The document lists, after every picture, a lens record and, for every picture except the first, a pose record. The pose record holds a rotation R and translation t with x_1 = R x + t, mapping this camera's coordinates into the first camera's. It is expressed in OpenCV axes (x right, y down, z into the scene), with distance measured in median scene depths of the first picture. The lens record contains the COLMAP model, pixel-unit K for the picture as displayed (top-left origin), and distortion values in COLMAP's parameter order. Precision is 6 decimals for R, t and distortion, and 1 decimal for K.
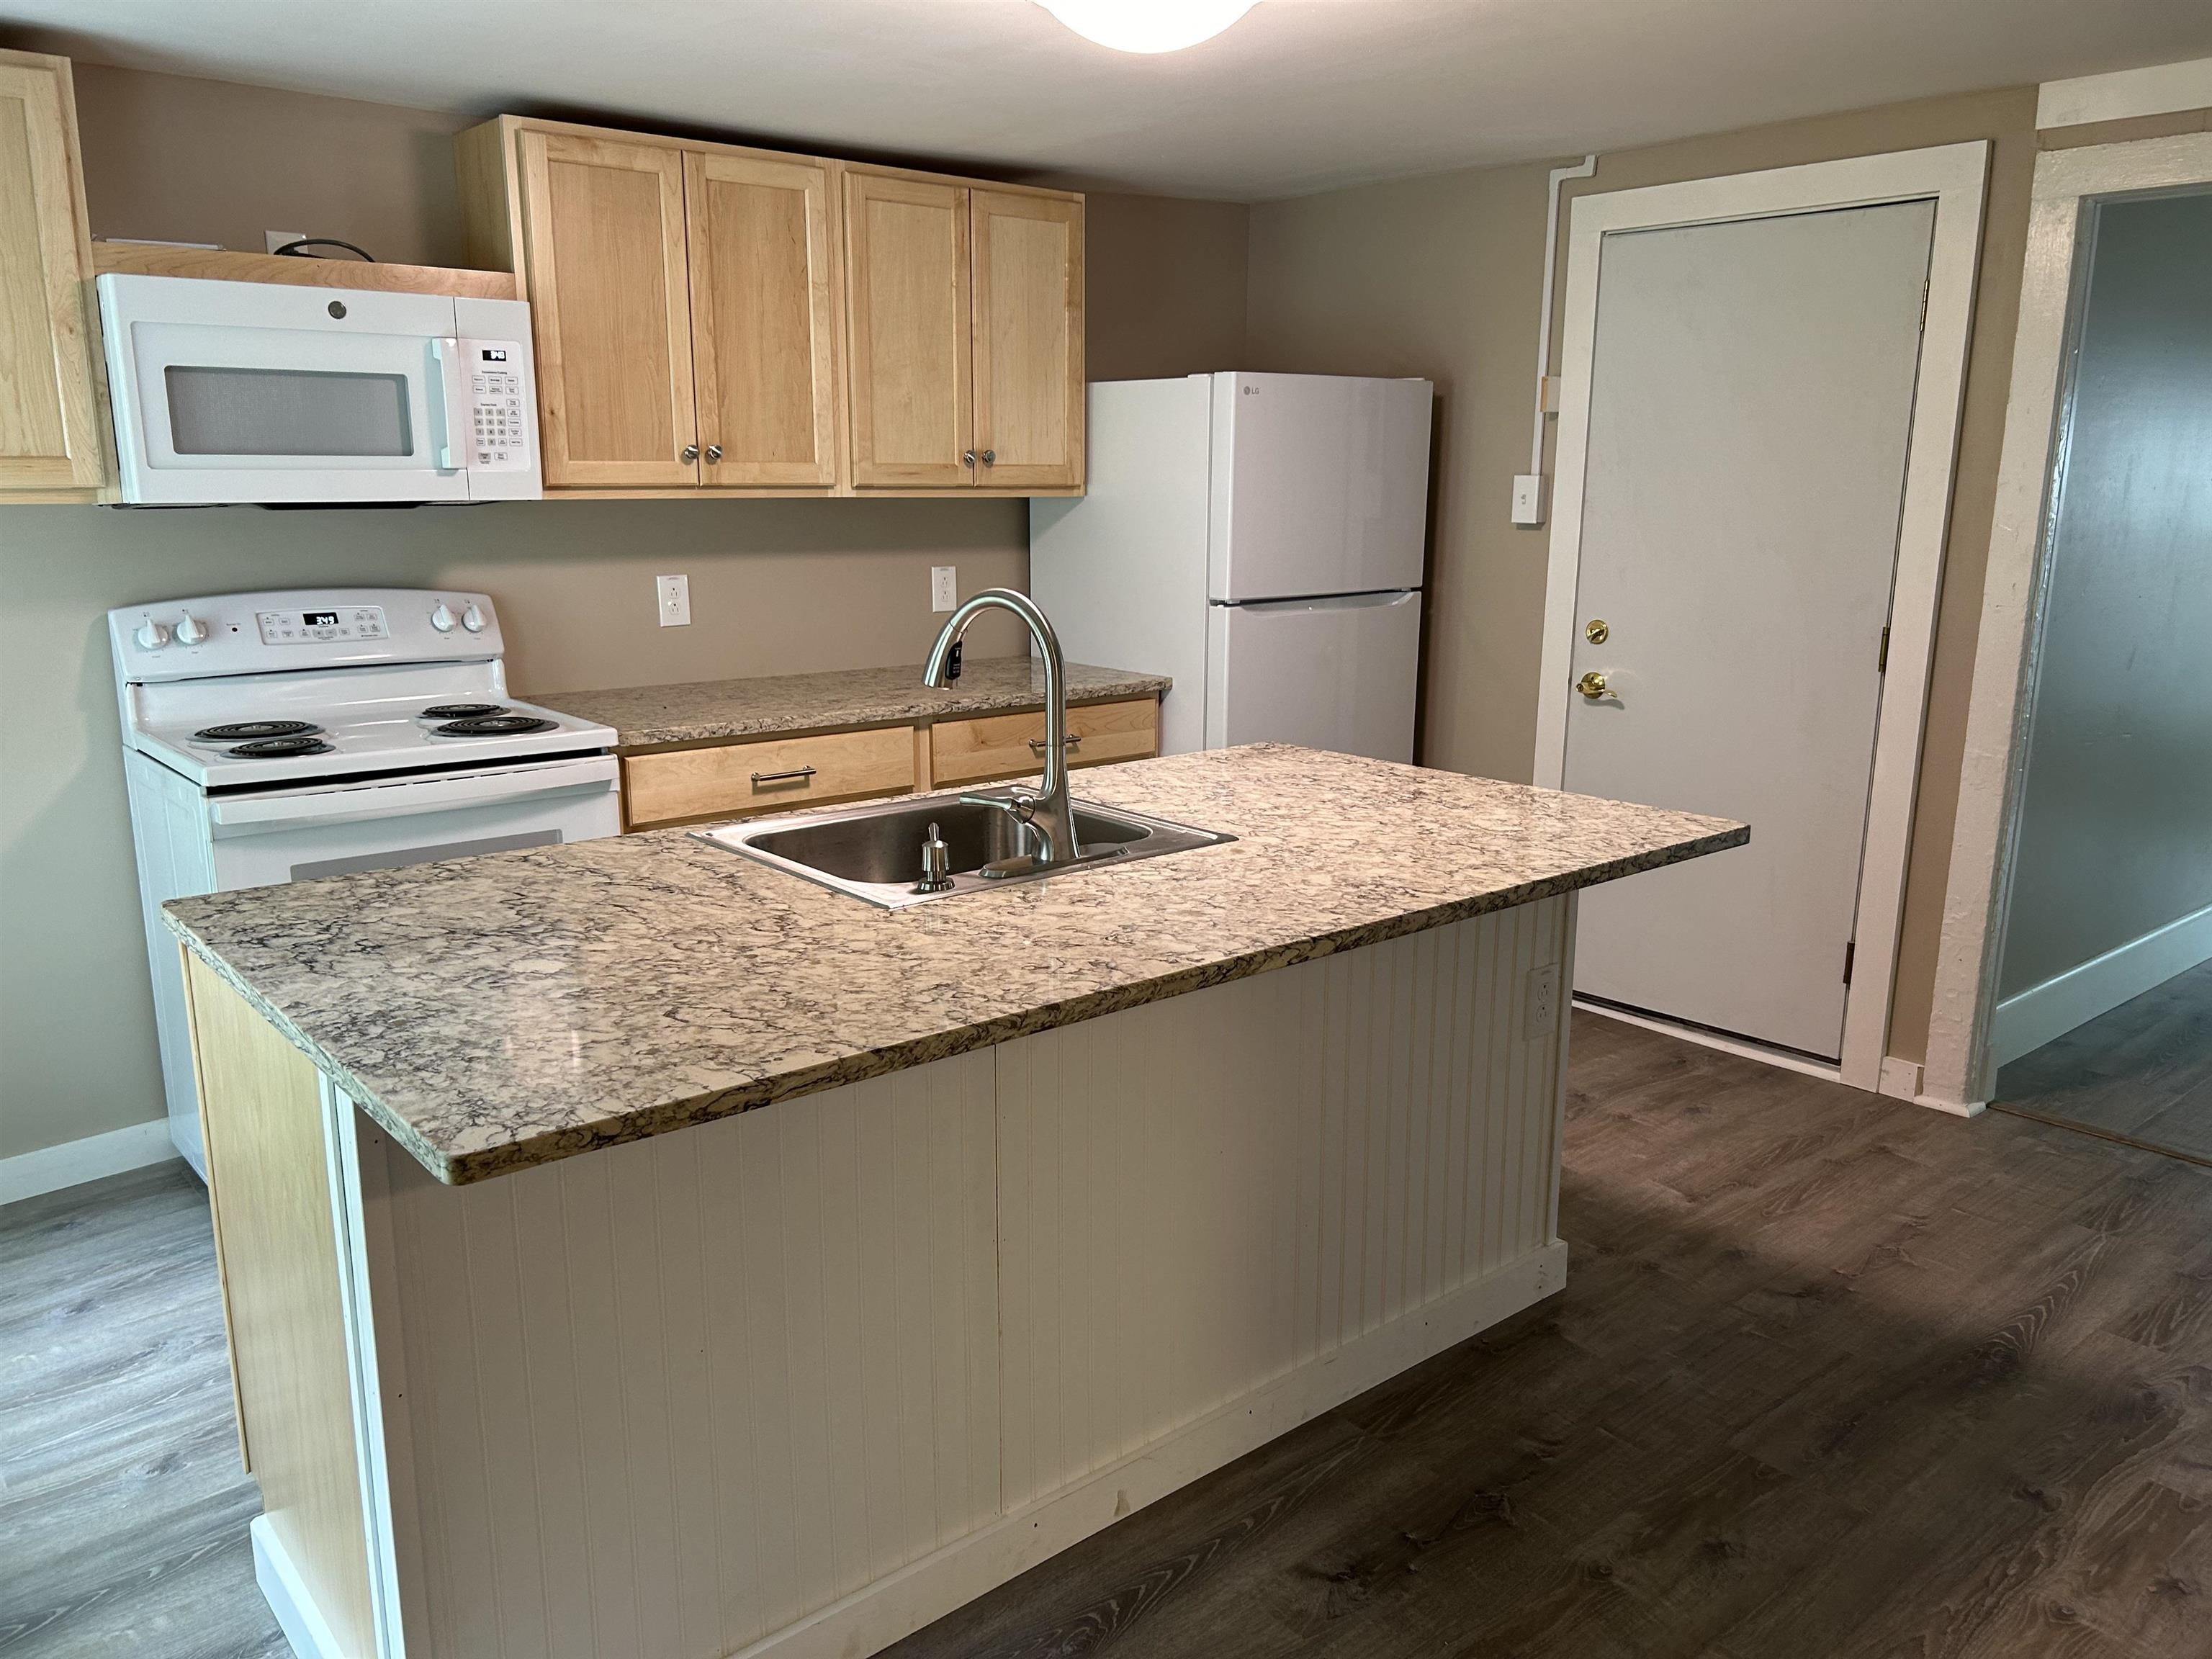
lens RADIAL K [[1659.3, 0, 1123.1], [0, 1659.3, 833.6], [0, 0, 1]] dist [0.031408, -0.003195]
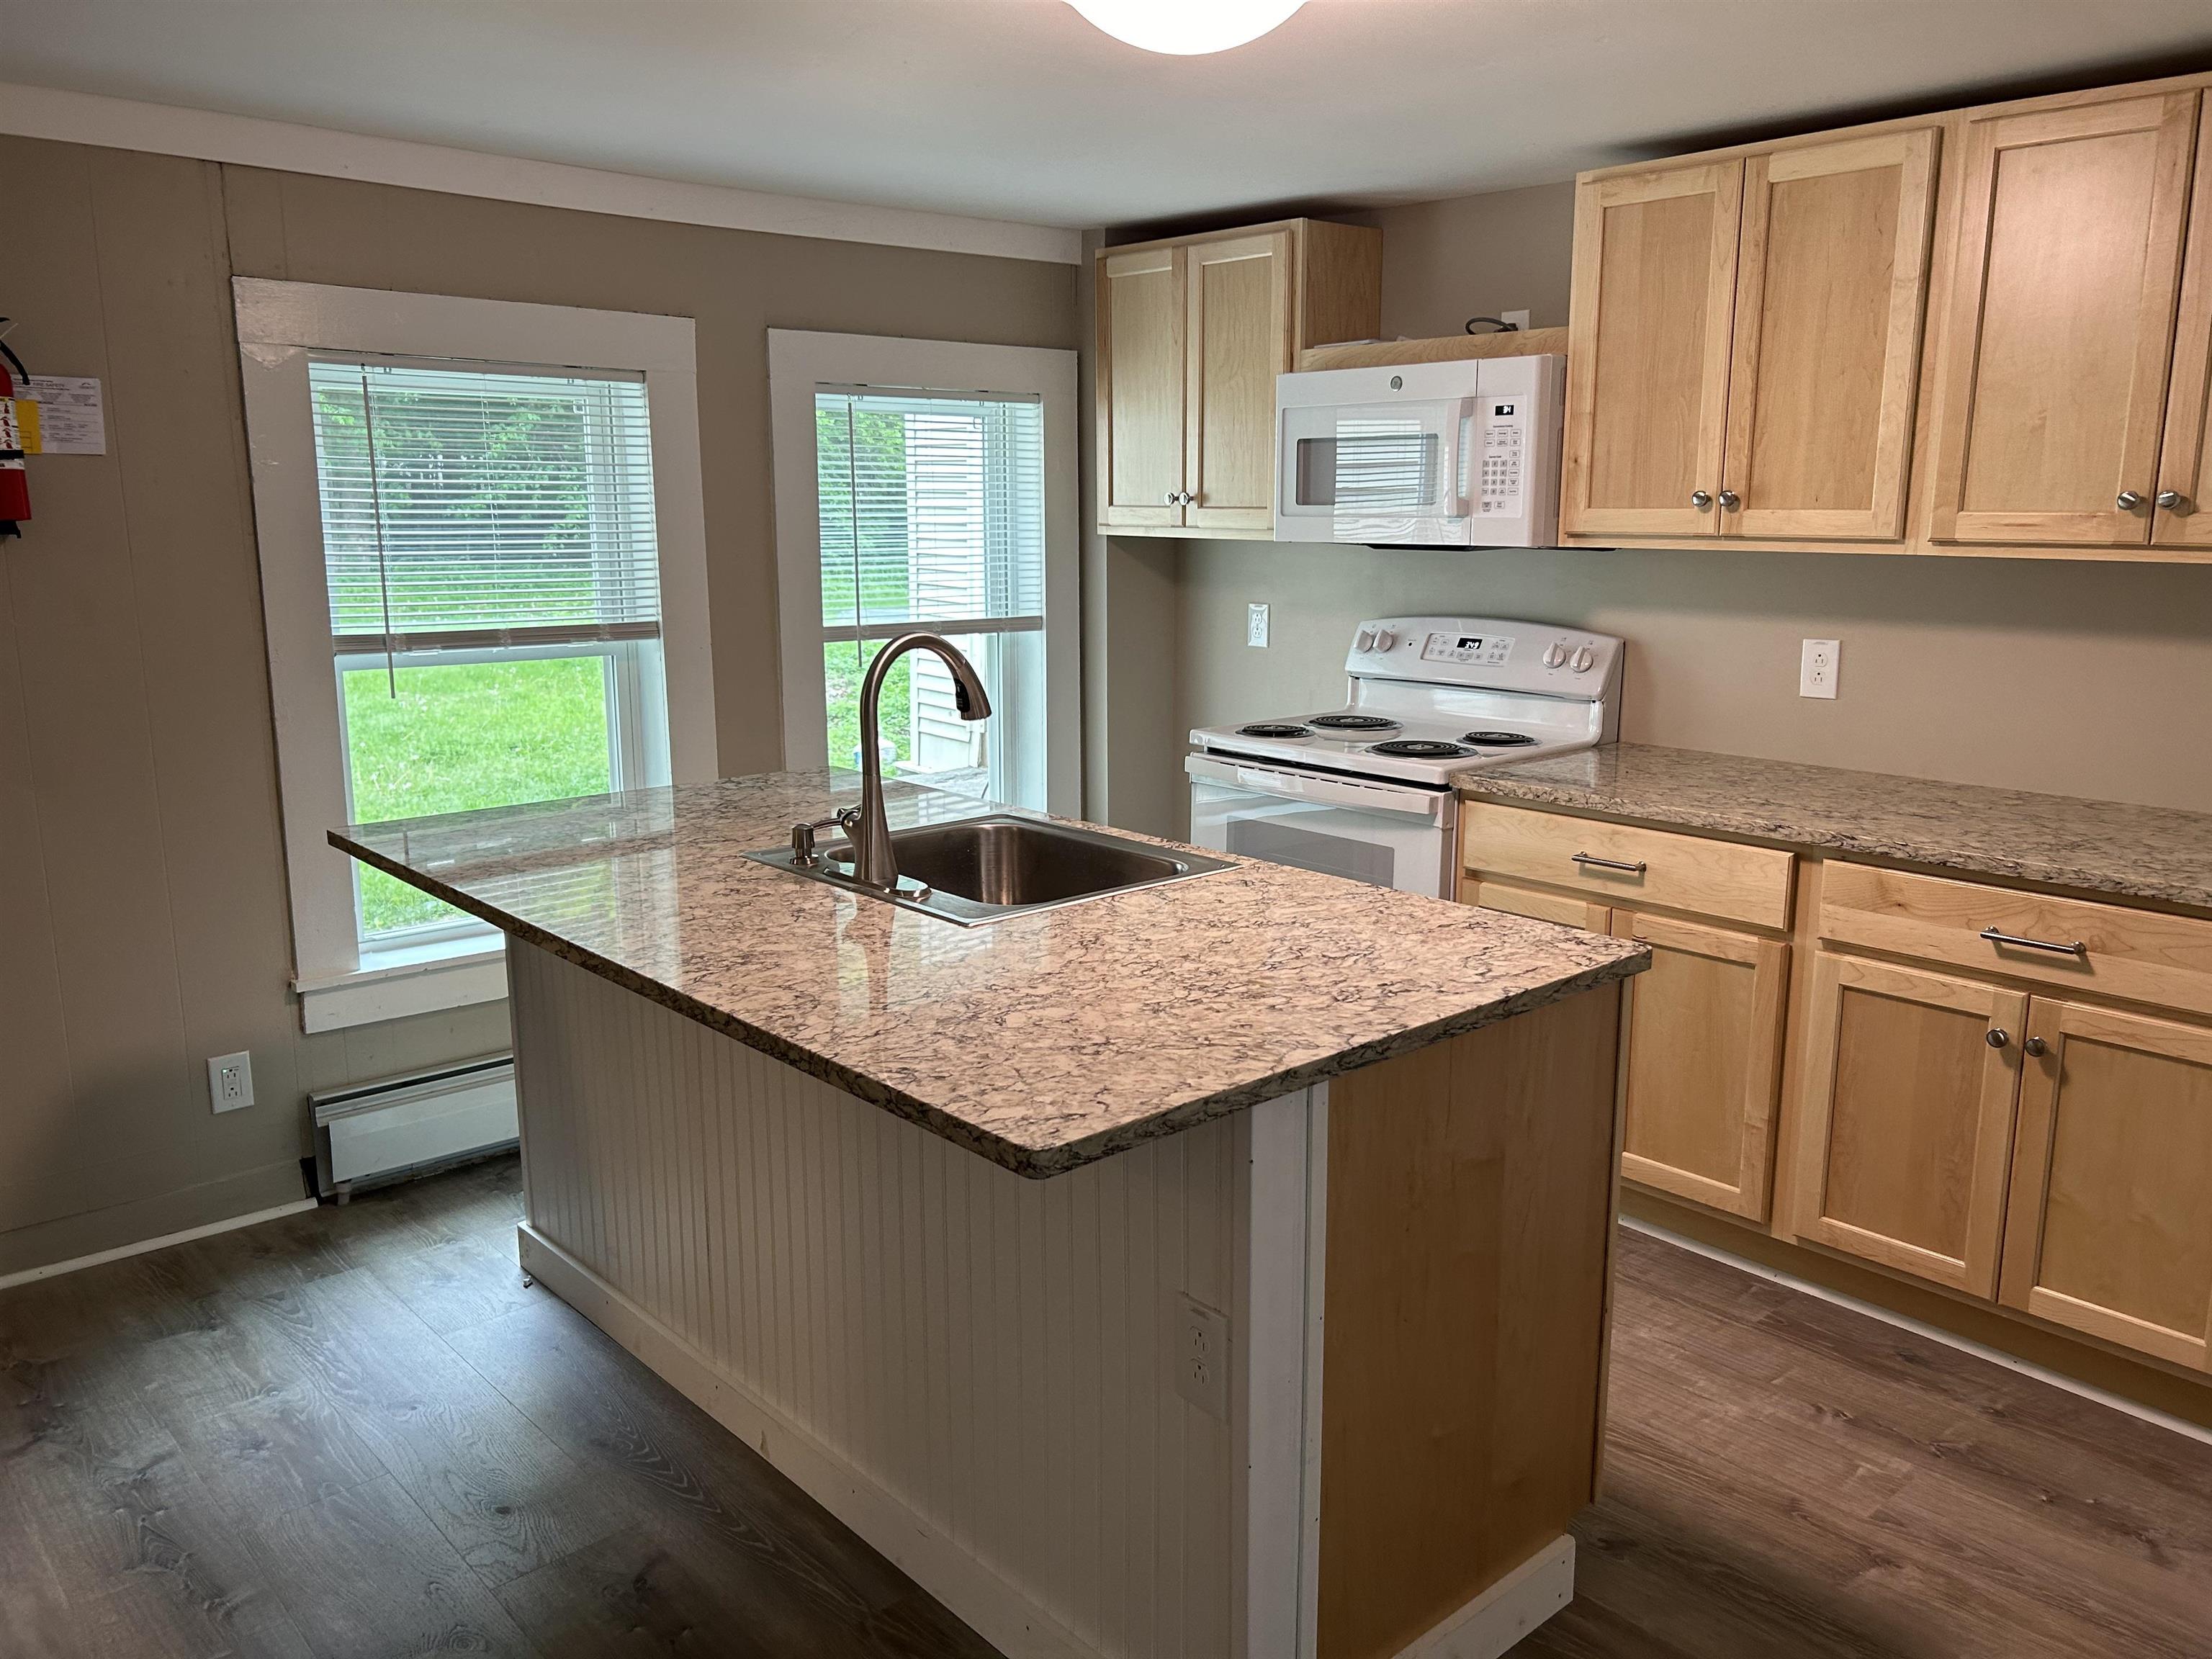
lens RADIAL K [[1659.3, 0, 1123.1], [0, 1659.3, 833.6], [0, 0, 1]] dist [0.031408, -0.003195]
pose [[0.038042, 0.198175, -0.979428, 0.661962], [-0.216275, 0.958539, 0.185548, -0.161579], [0.975591, 0.204767, 0.079325, 0.688739]]
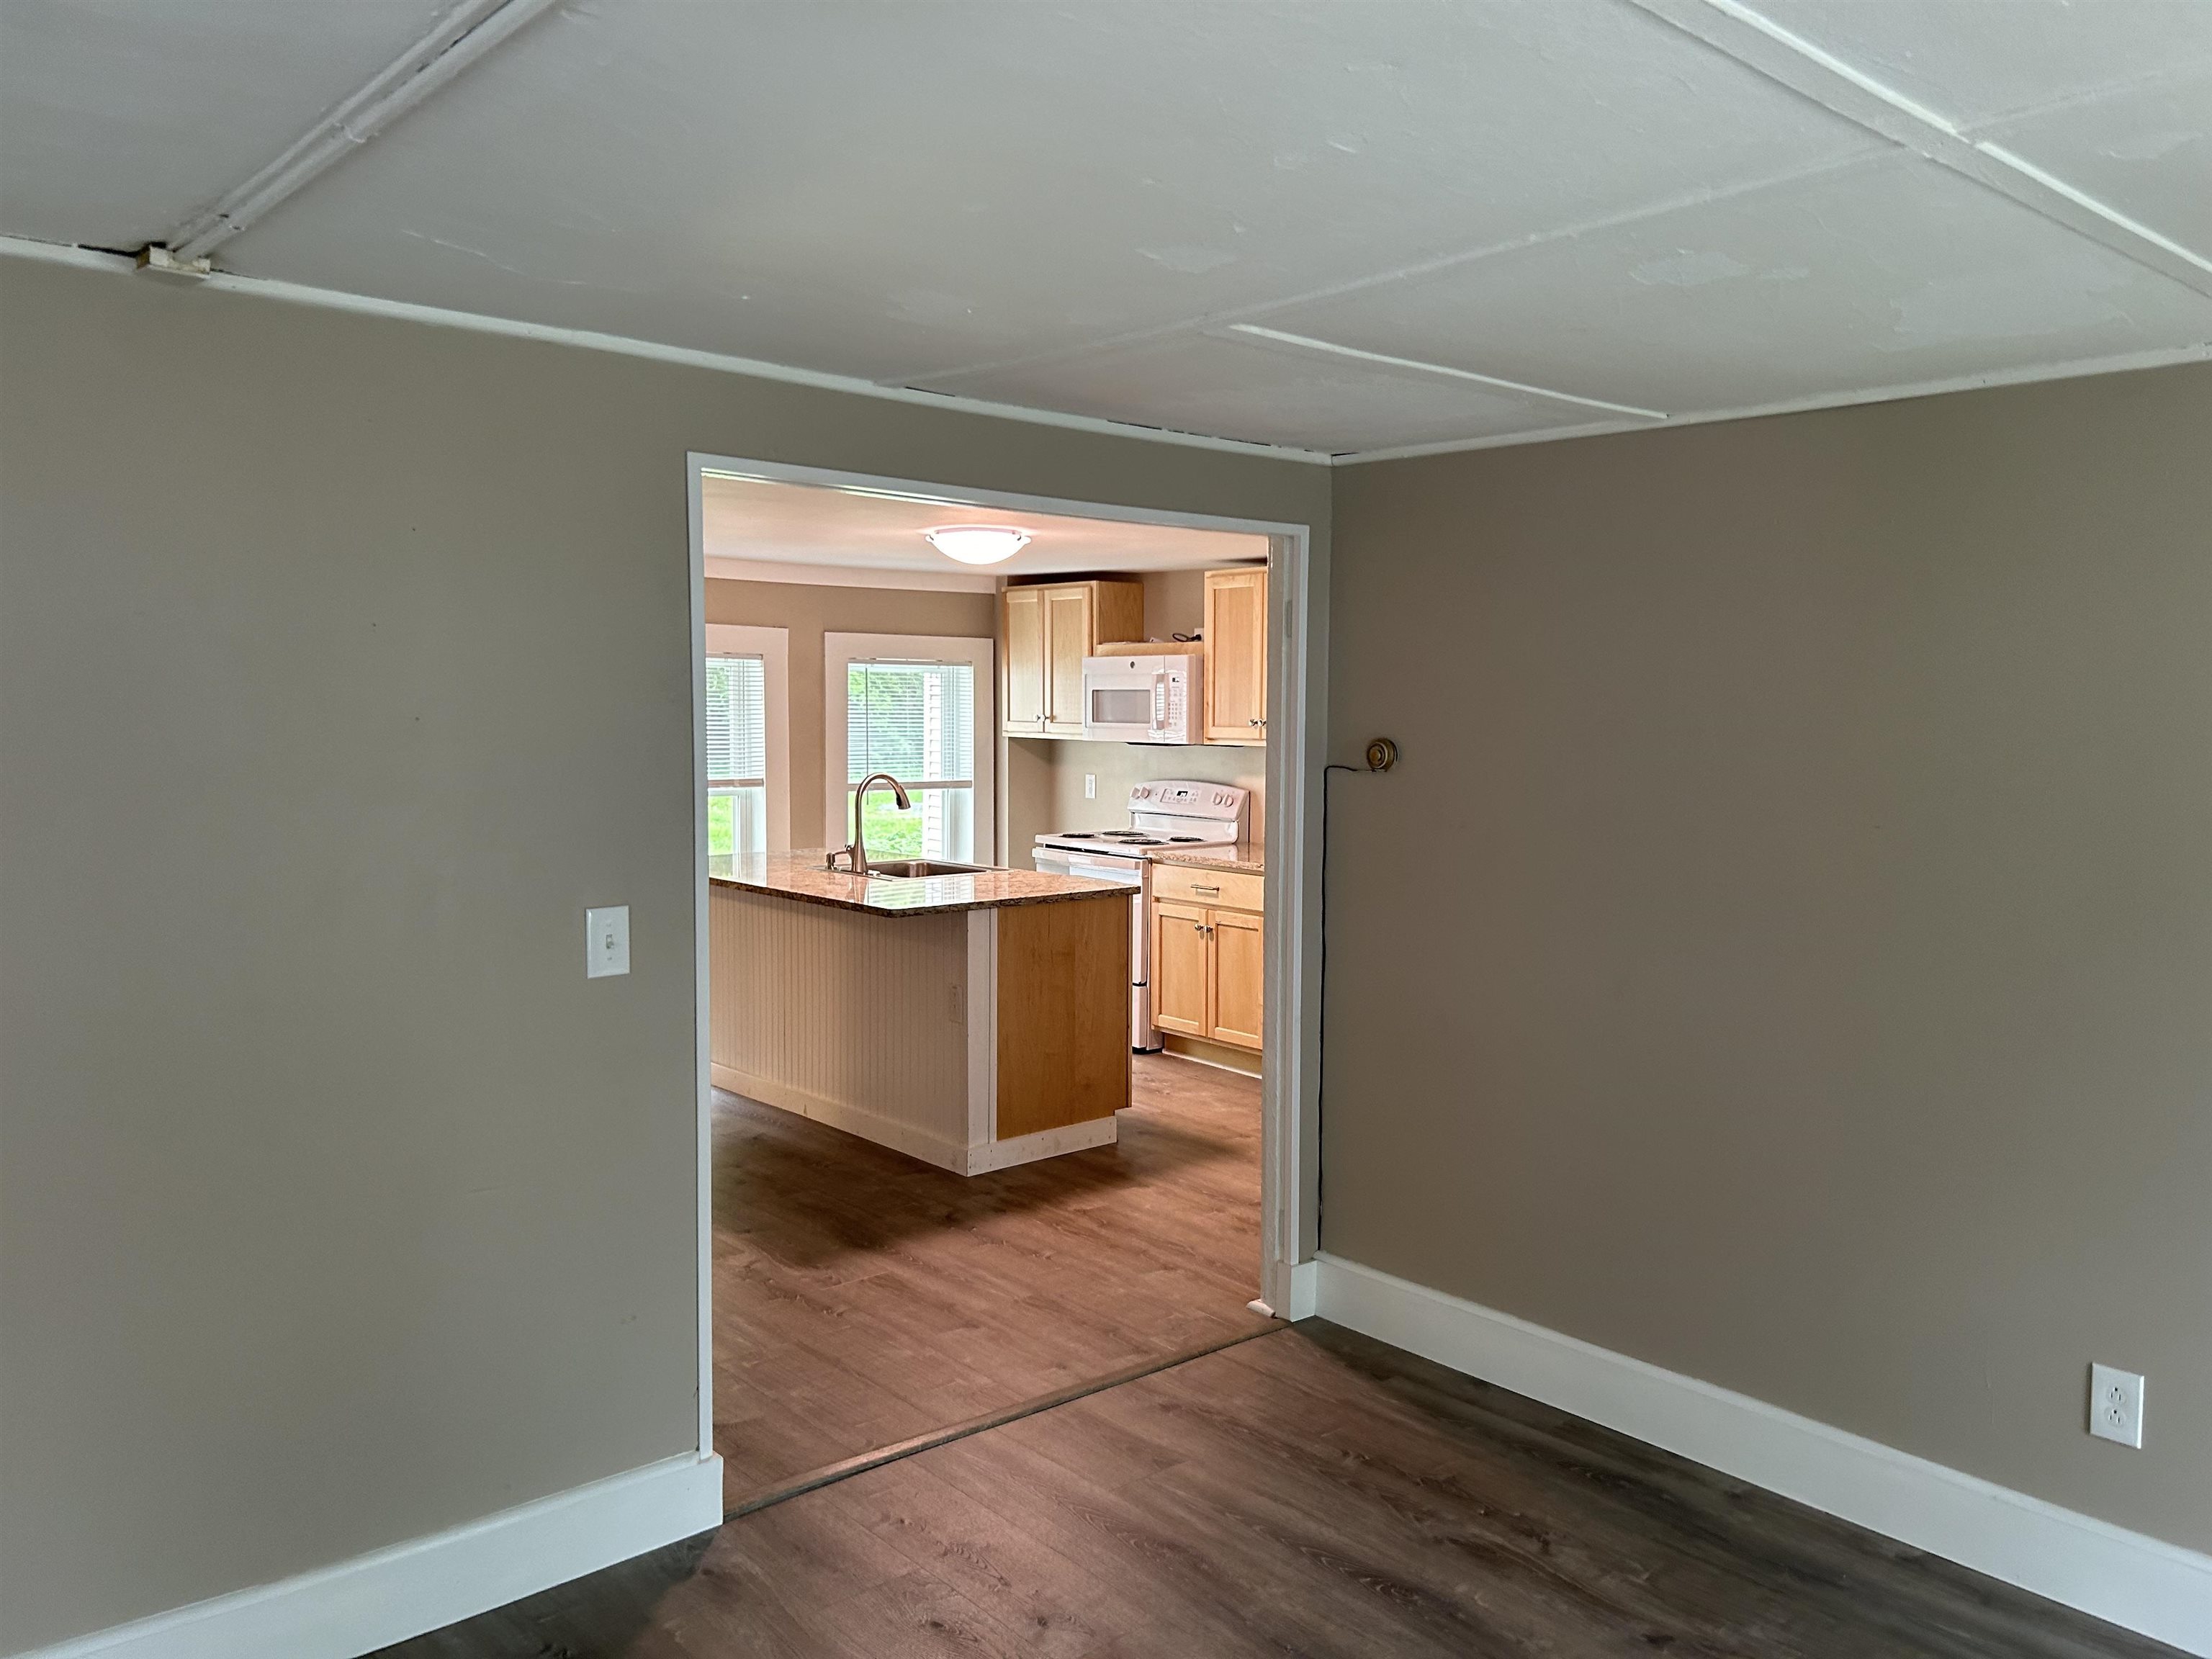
lens RADIAL K [[1633.2, 0, 1139.2], [0, 1633.2, 828.4], [0, 0, 1]] dist [0.181160, -0.000839]
pose [[0.021127, 0.076137, -0.996873, 1.687432], [-0.224452, 0.972005, 0.069481, -0.219016], [0.974256, 0.222283, 0.037624, 0.855469]]
